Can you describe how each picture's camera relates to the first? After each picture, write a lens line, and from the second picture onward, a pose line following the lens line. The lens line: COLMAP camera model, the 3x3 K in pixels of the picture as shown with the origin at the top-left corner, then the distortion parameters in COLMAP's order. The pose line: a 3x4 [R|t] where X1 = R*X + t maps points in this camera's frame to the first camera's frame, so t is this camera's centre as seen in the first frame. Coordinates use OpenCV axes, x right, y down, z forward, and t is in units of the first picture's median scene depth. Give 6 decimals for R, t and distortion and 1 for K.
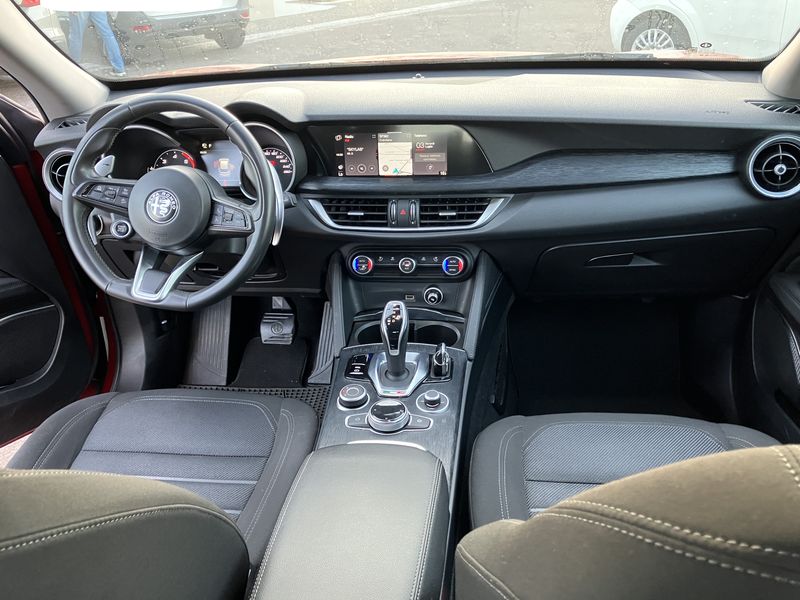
lens RADIAL K [[643.9, 0, 400.6], [0, 643.9, 302.9], [0, 0, 1]] dist [0.014717, -0.007068]
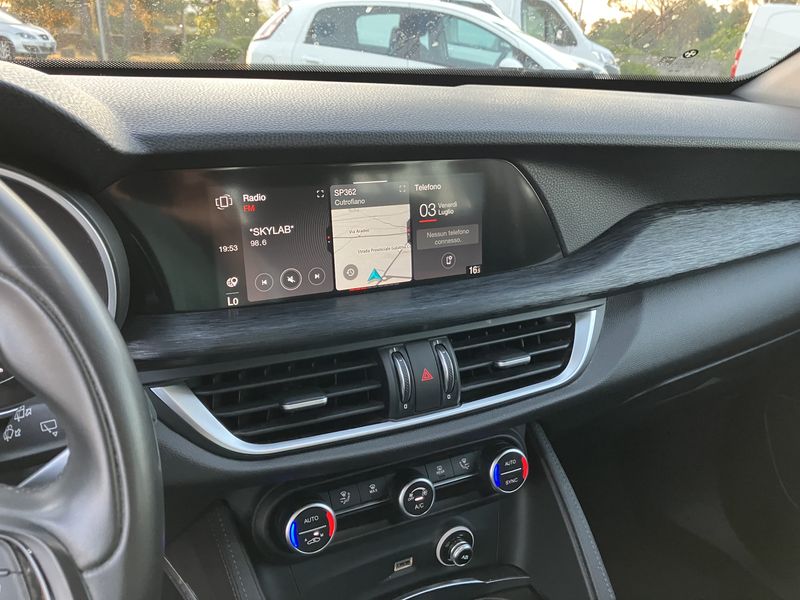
lens RADIAL K [[643.9, 0, 401.5], [0, 643.9, 293.8], [0, 0, 1]] dist [0.014717, -0.007068]
pose [[0.840969, -0.114426, 0.528846, -0.208990], [0.205648, 0.971632, -0.116790, -0.144933], [-0.500480, 0.206972, 0.840644, 0.661227]]
